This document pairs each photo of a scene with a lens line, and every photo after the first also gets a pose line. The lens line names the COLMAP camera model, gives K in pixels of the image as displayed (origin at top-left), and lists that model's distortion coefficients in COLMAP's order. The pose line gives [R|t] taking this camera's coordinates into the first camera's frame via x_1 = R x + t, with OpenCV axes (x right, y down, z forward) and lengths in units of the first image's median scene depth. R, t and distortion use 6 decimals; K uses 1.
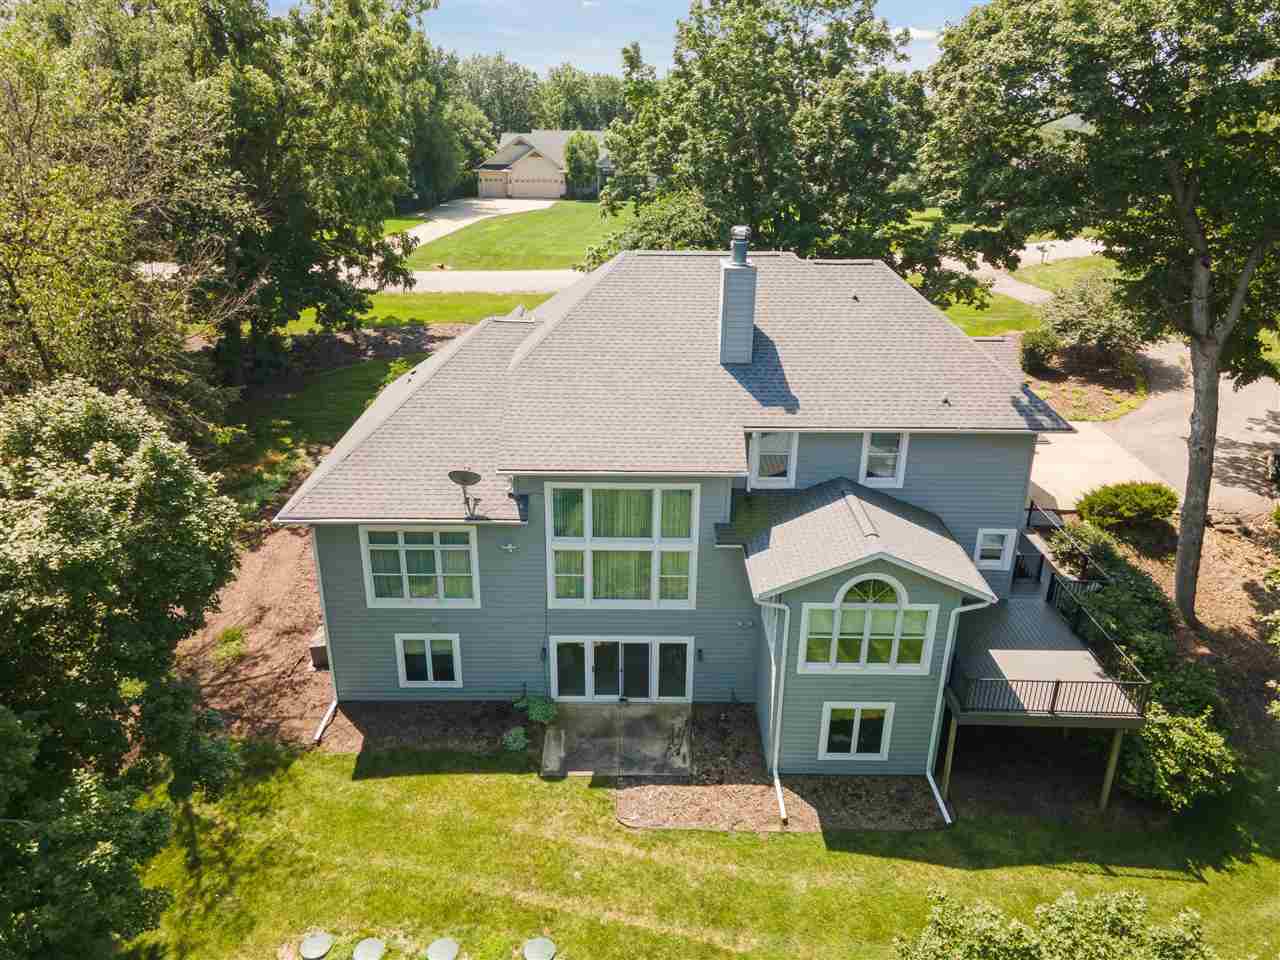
lens RADIAL K [[935.9, 0, 640.0], [0, 935.9, 478.5], [0, 0, 1]] dist [0.003352, 0.000681]
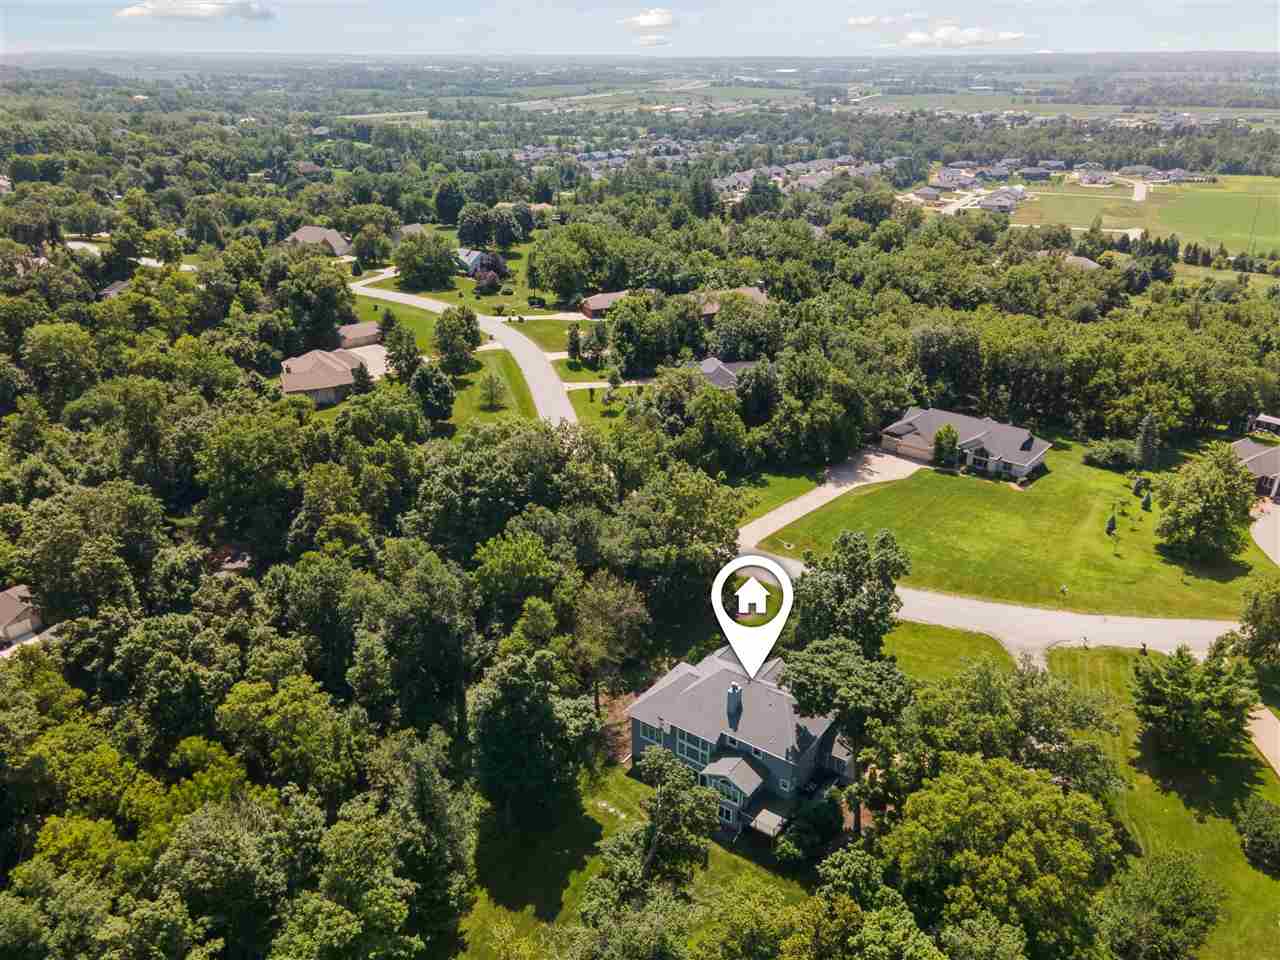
lens RADIAL K [[935.9, 0, 637.3], [0, 935.9, 479.9], [0, 0, 1]] dist [0.003352, 0.000681]
pose [[0.808074, 0.231804, -0.541557, 1.754976], [-0.224052, 0.971174, 0.081378, -1.362066], [0.544809, 0.055577, 0.836716, -2.651538]]
